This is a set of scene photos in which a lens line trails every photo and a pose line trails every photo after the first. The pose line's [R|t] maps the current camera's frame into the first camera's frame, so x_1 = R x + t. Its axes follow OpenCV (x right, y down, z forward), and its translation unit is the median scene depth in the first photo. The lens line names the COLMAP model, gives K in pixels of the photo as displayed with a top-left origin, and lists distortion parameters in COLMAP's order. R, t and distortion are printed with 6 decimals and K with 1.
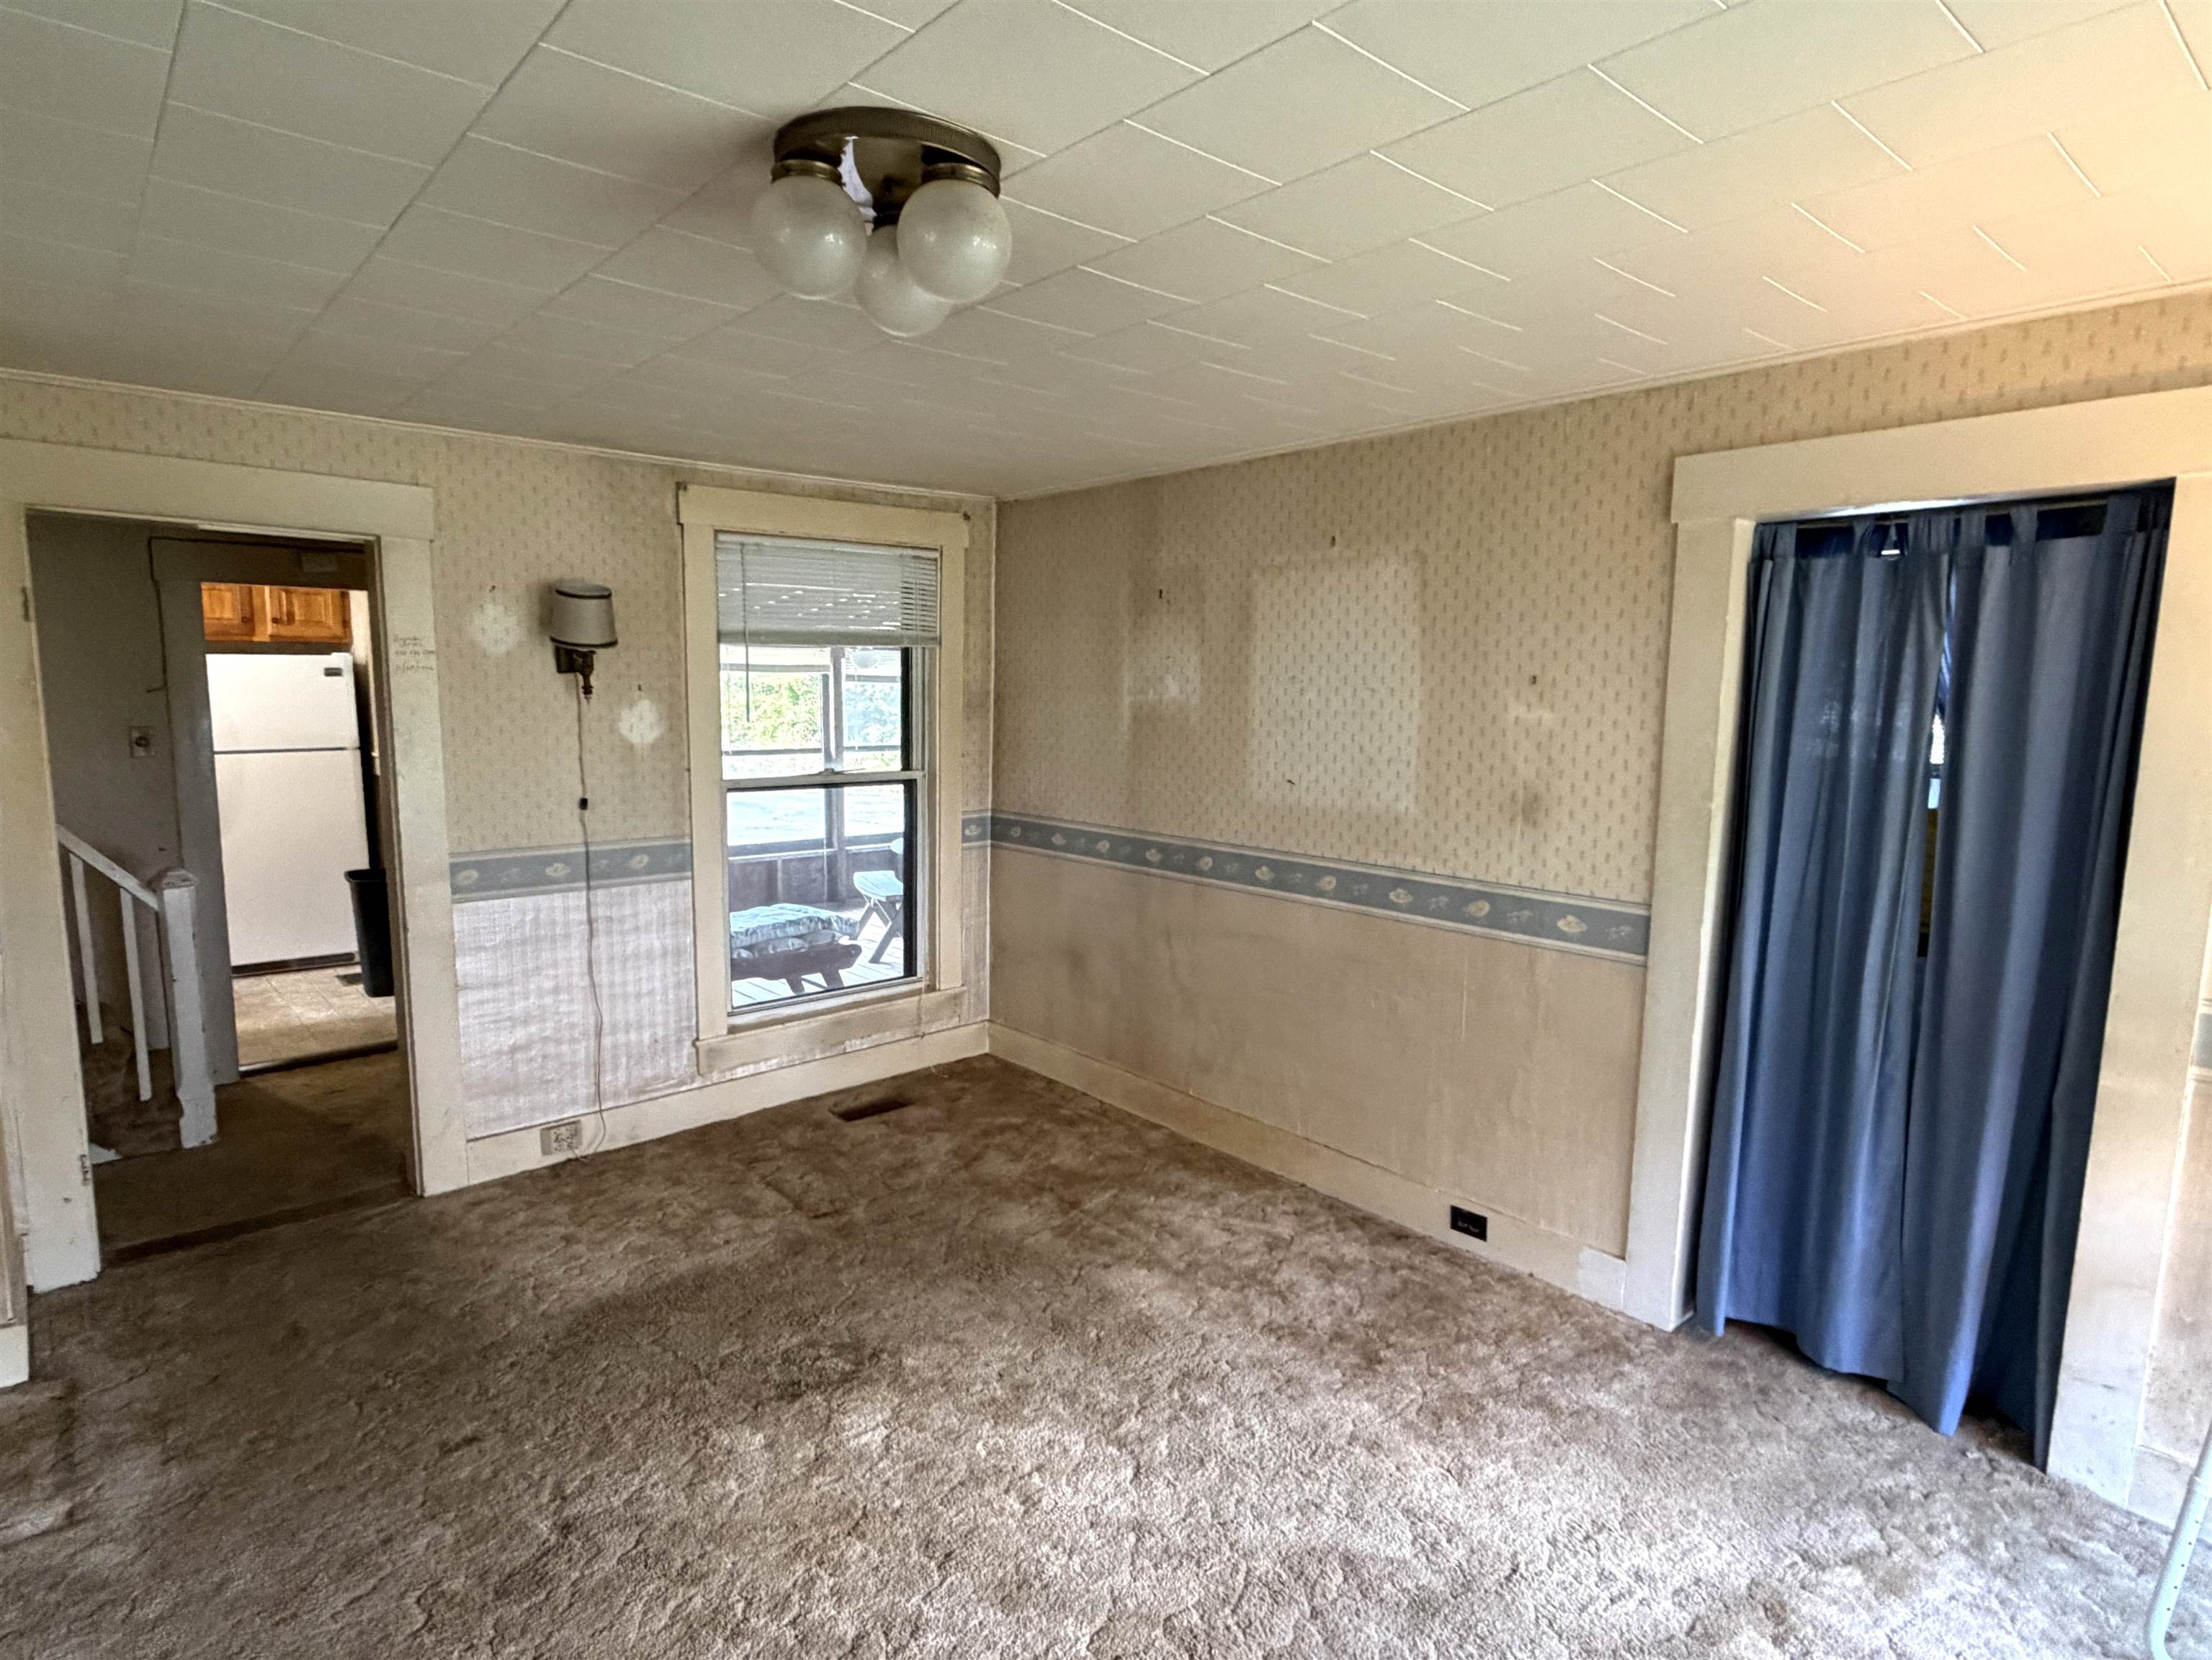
lens RADIAL K [[1180.3, 0, 1100.0], [0, 1180.3, 821.1], [0, 0, 1]] dist [-0.001771, -0.000748]
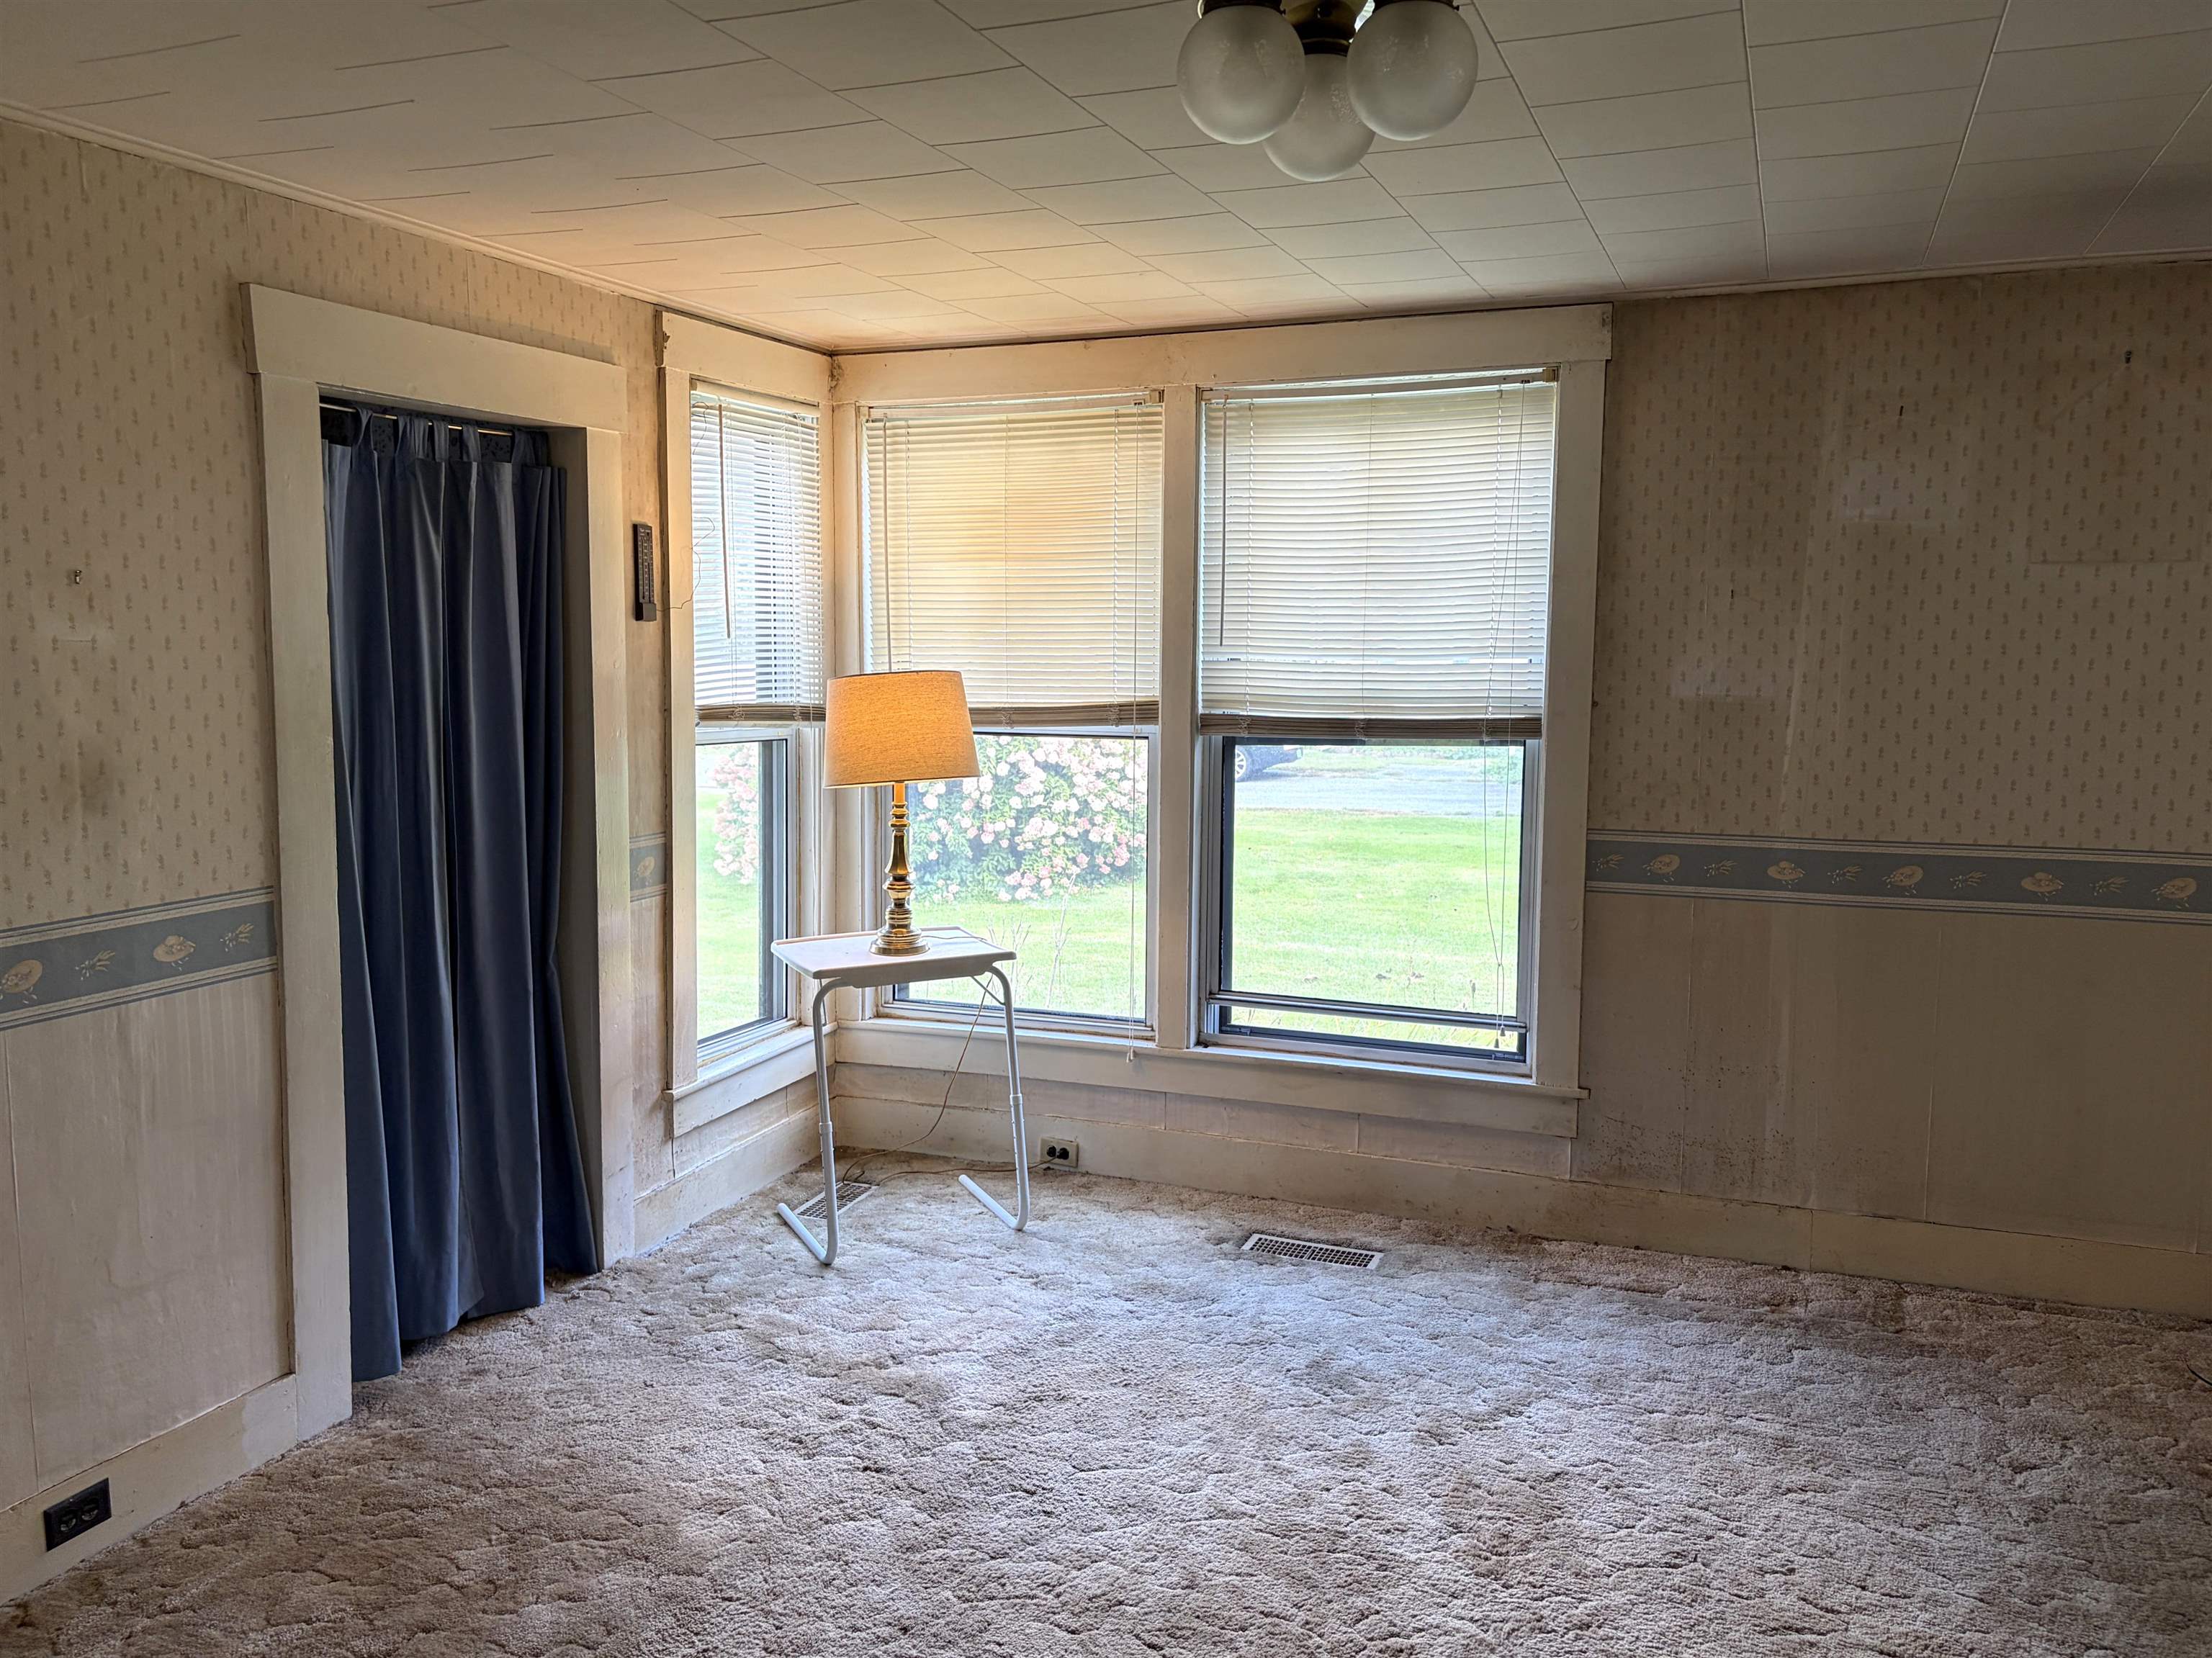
lens RADIAL K [[1728.3, 0, 1064.9], [0, 1728.3, 815.9], [0, 0, 1]] dist [0.051770, -0.053805]
pose [[-0.429063, -0.101300, 0.897576, -0.686913], [0.104939, 0.981373, 0.160920, -0.090680], [-0.897158, 0.163236, -0.410440, 0.938834]]
